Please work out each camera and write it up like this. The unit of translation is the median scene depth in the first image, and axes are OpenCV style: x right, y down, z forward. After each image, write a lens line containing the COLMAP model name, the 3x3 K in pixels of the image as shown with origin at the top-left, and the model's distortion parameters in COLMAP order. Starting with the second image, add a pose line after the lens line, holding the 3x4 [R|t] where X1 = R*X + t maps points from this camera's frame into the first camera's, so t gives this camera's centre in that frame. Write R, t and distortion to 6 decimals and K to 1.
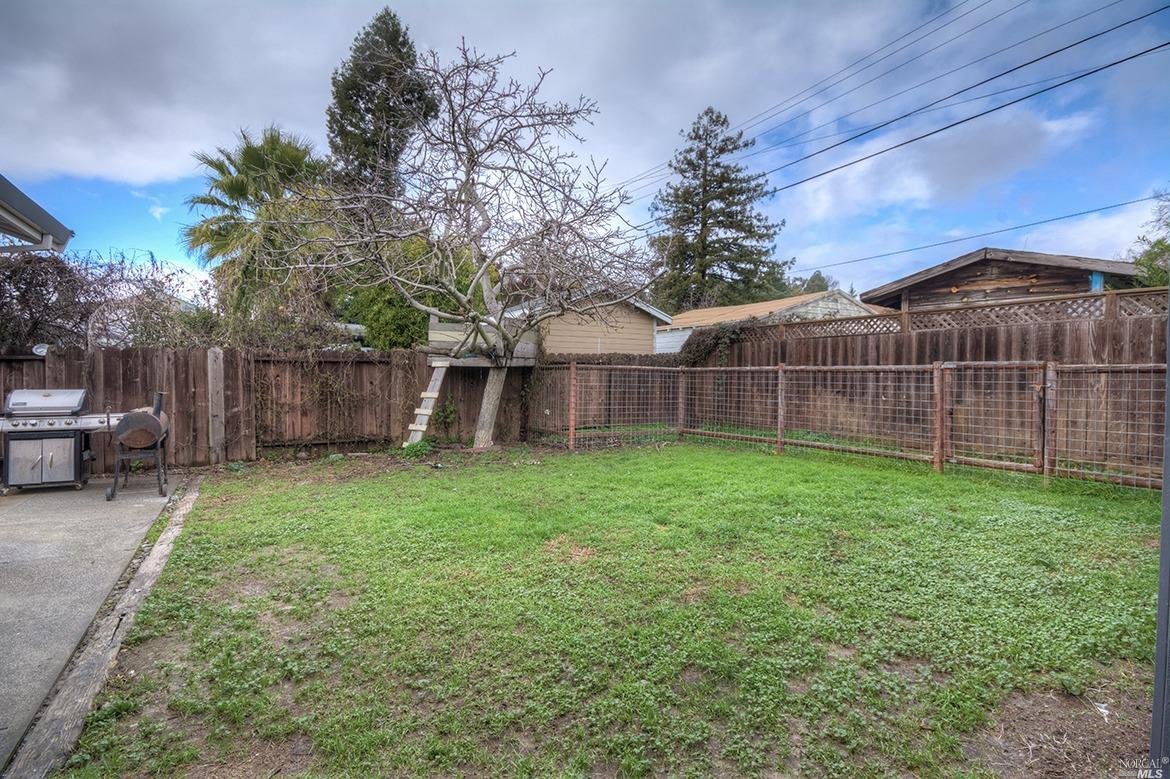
lens RADIAL K [[587.6, 0, 591.6], [0, 587.6, 386.3], [0, 0, 1]] dist [0.001714, 0.000214]
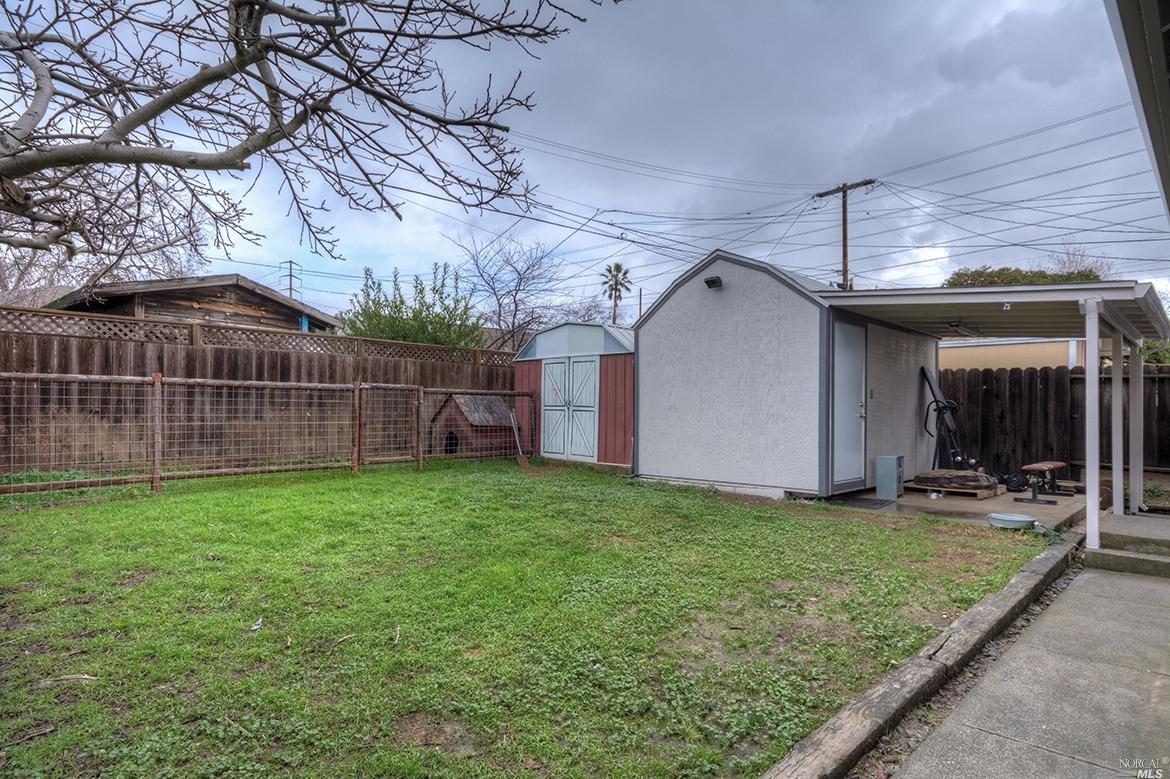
lens RADIAL K [[638.3, 0, 591.8], [0, 638.3, 400.5], [0, 0, 1]] dist [0.013055, 0.000504]
pose [[-0.272033, 0.002454, 0.962285, -0.647142], [0.002924, 0.999994, -0.001723, -0.001326], [-0.962284, 0.002345, -0.272038, 0.713168]]
